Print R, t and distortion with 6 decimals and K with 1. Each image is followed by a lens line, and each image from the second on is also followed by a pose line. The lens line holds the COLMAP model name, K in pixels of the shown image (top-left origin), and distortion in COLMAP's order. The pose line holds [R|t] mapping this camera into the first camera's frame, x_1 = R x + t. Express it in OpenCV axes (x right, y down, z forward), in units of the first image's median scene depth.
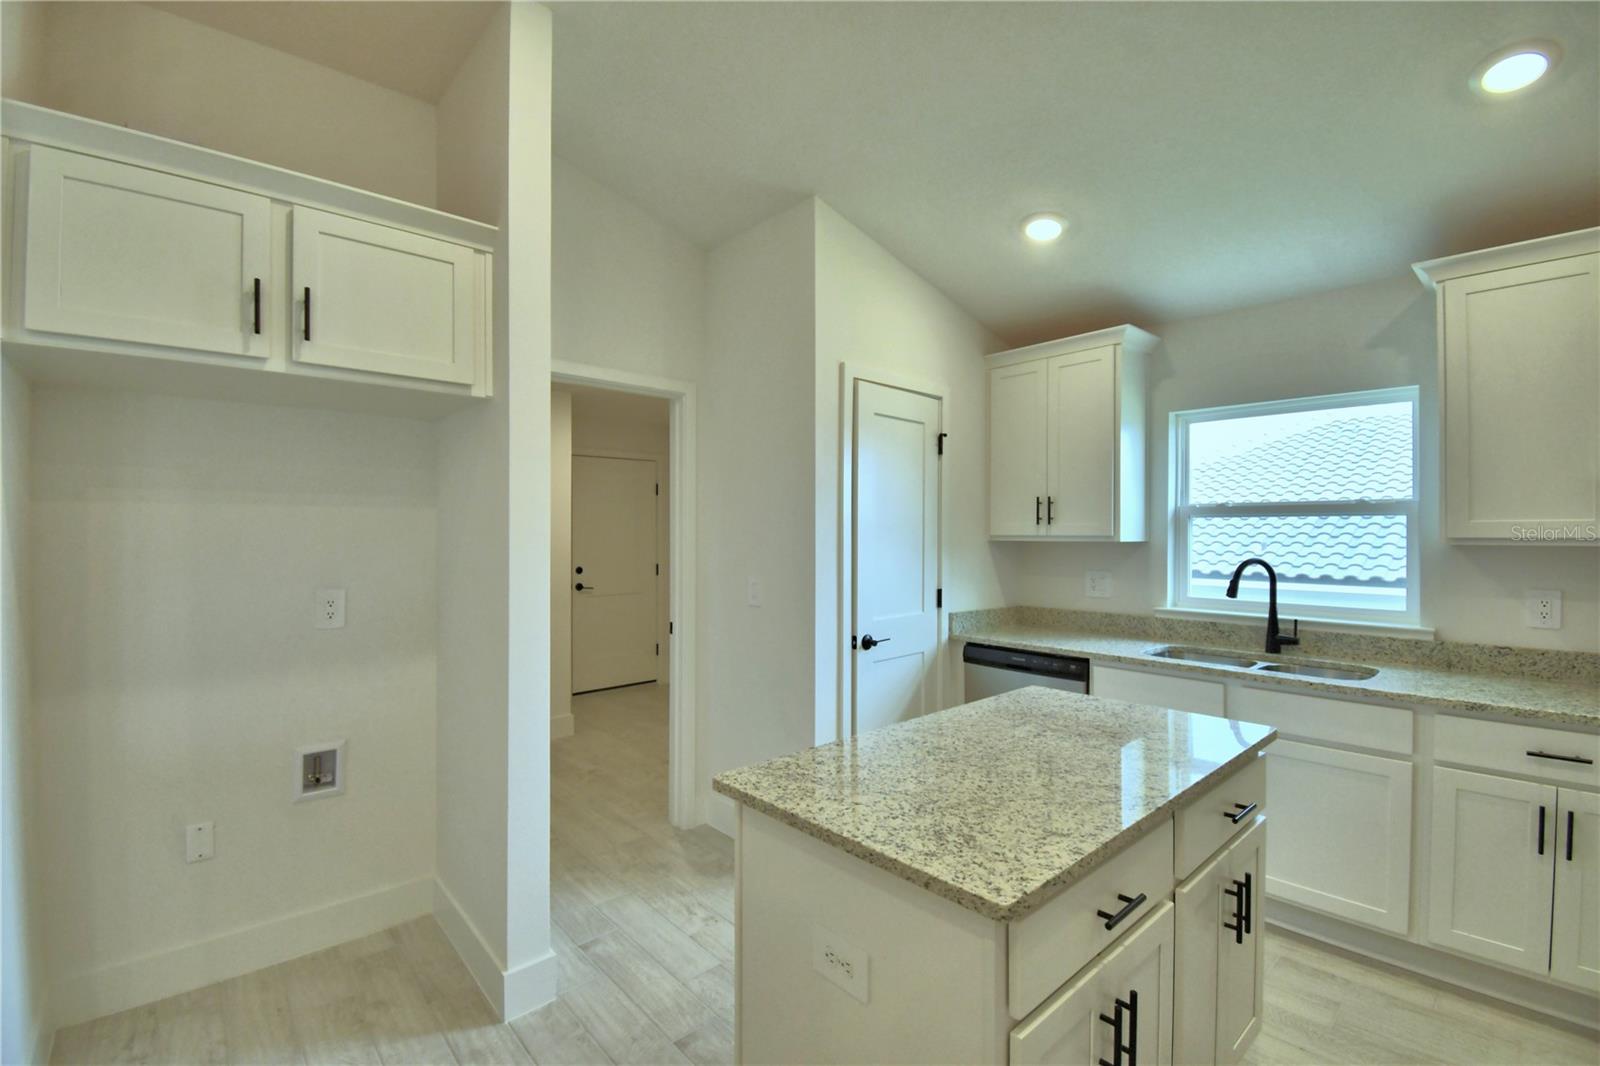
lens RADIAL K [[700.2, 0, 793.5], [0, 700.2, 532.8], [0, 0, 1]] dist [0.021266, -0.028732]
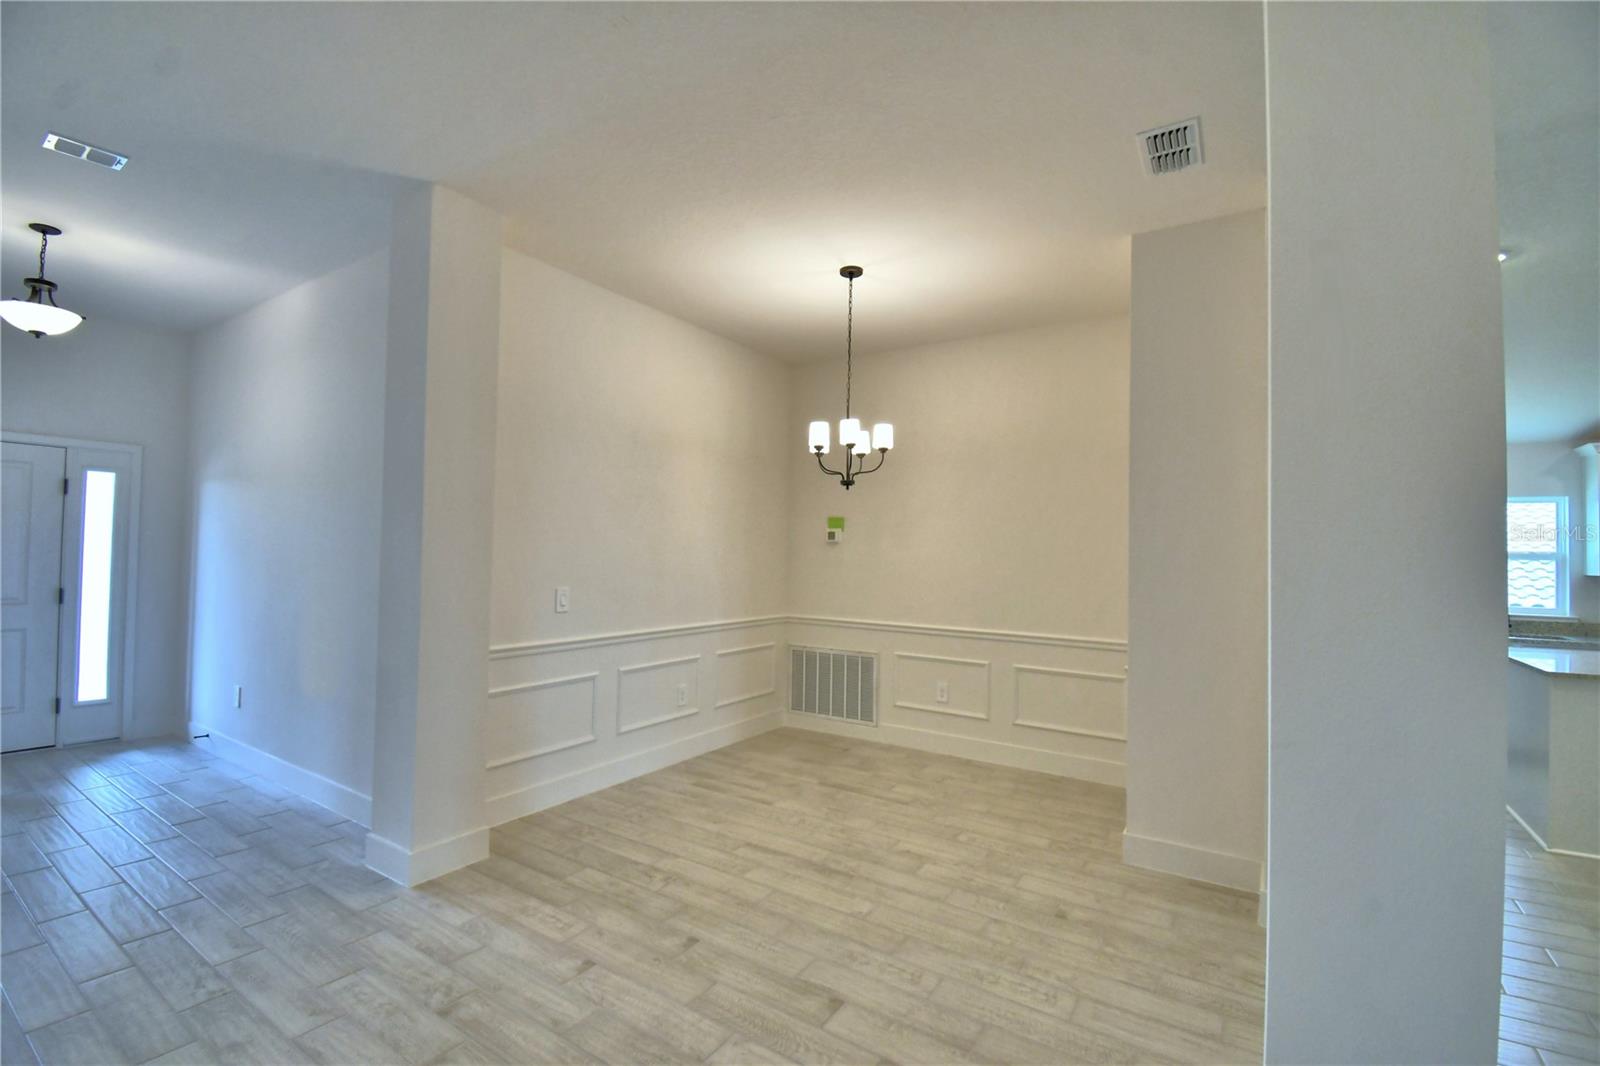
lens RADIAL K [[699.9, 0, 794.4], [0, 699.9, 535.4], [0, 0, 1]] dist [0.022145, -0.026651]
pose [[0.965188, 0.025172, 0.260341, -1.595363], [-0.019248, 0.999495, -0.025280, -0.005036], [-0.260846, 0.019389, 0.965186, -0.304660]]
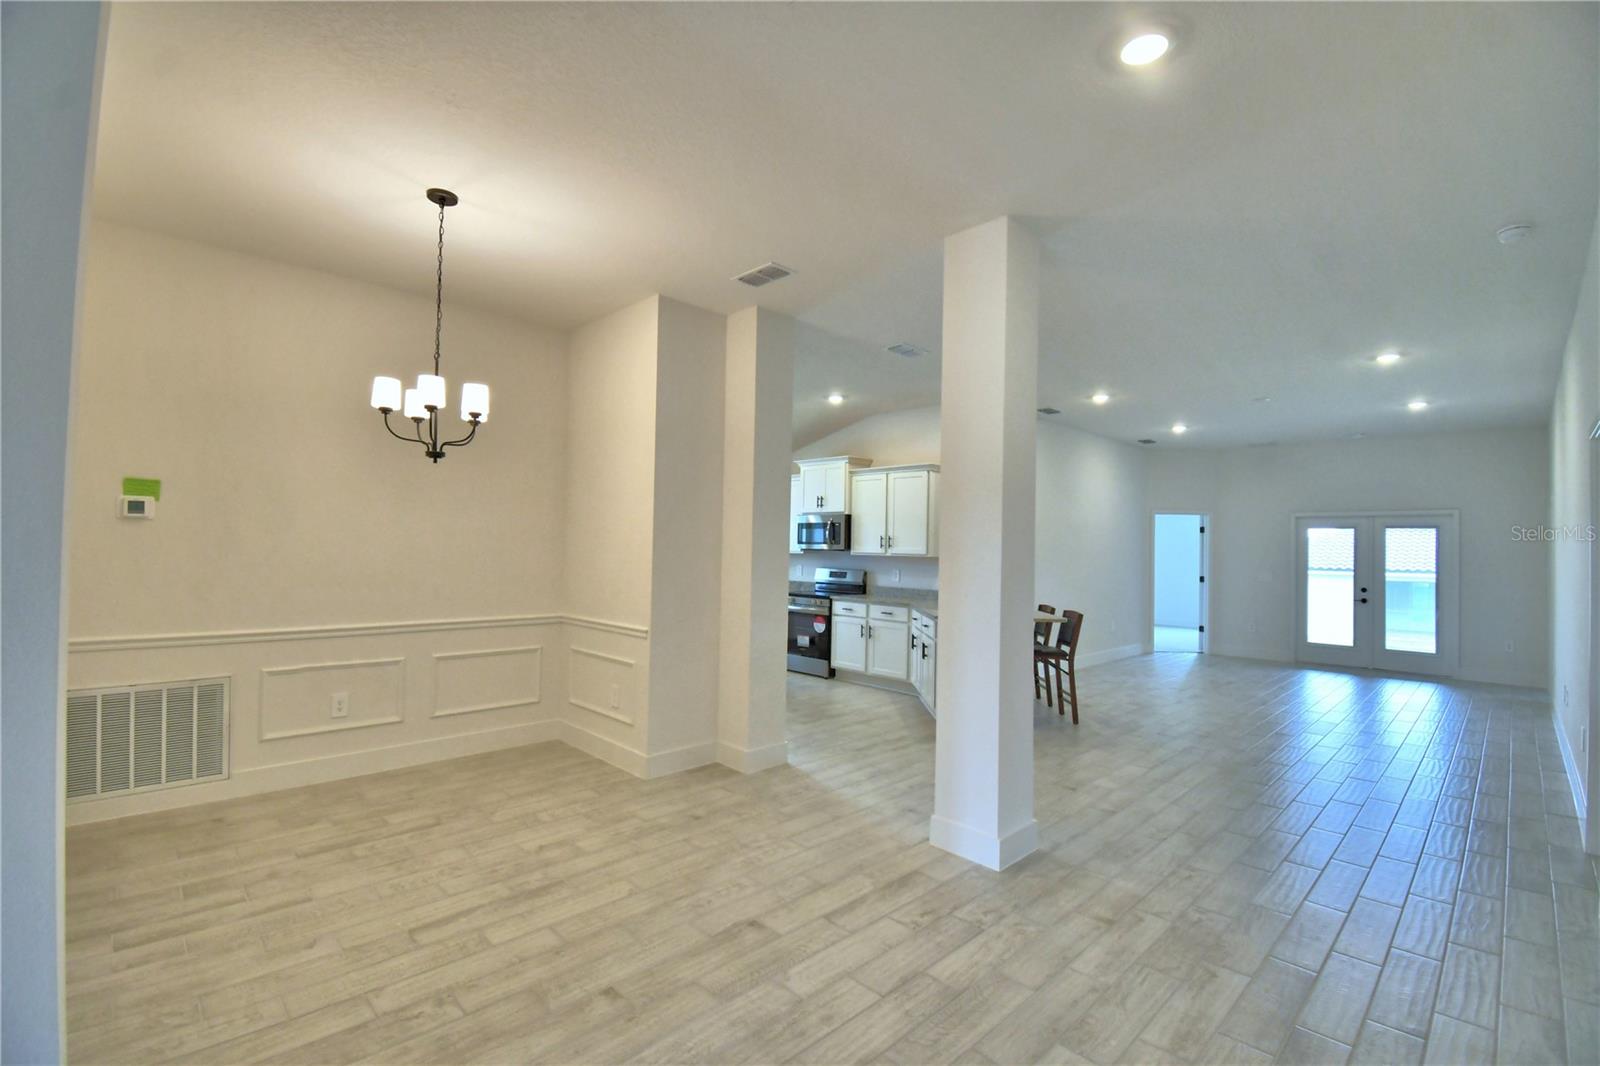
lens RADIAL K [[699.9, 0, 794.4], [0, 699.9, 535.4], [0, 0, 1]] dist [0.022145, -0.026651]
pose [[-0.047481, 0.017527, 0.998718, -2.256848], [-0.019650, 0.999636, -0.018477, -0.005613], [-0.998679, -0.020502, -0.047119, 0.426609]]
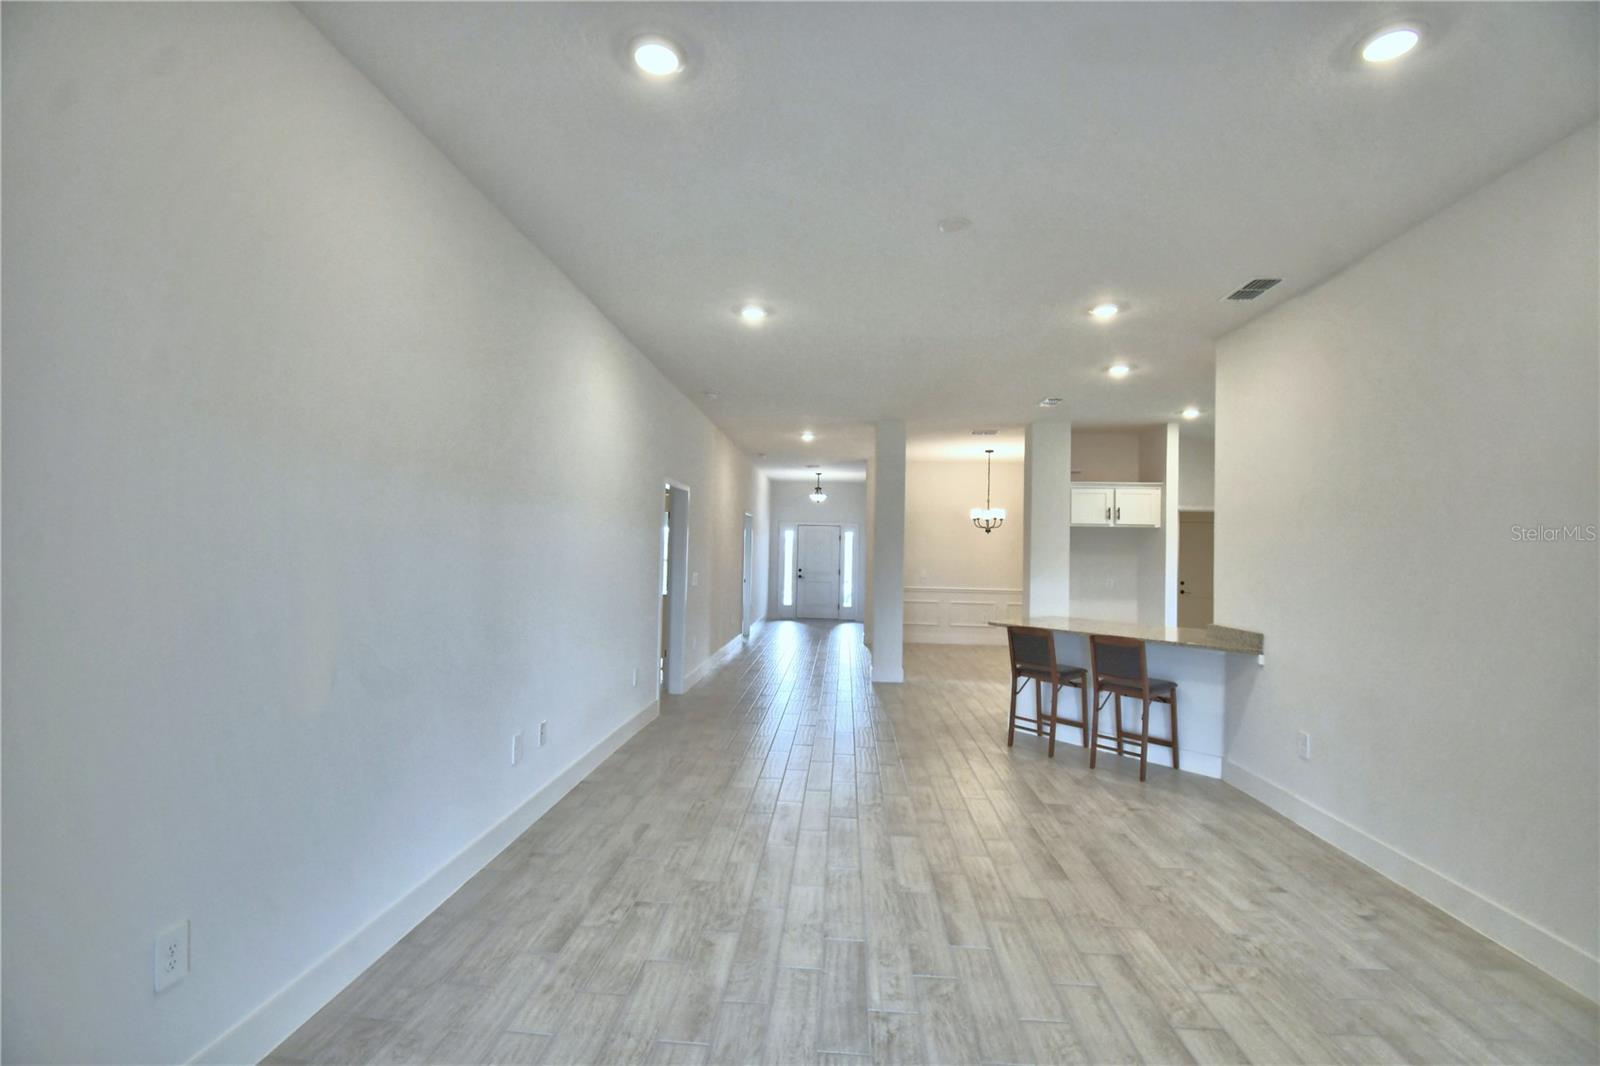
lens RADIAL K [[699.9, 0, 794.4], [0, 699.9, 535.4], [0, 0, 1]] dist [0.022145, -0.026651]
pose [[0.701813, -0.003115, -0.712355, 0.628794], [-0.020459, 0.999490, -0.024526, -0.012890], [0.712068, 0.031787, 0.701391, -2.179323]]
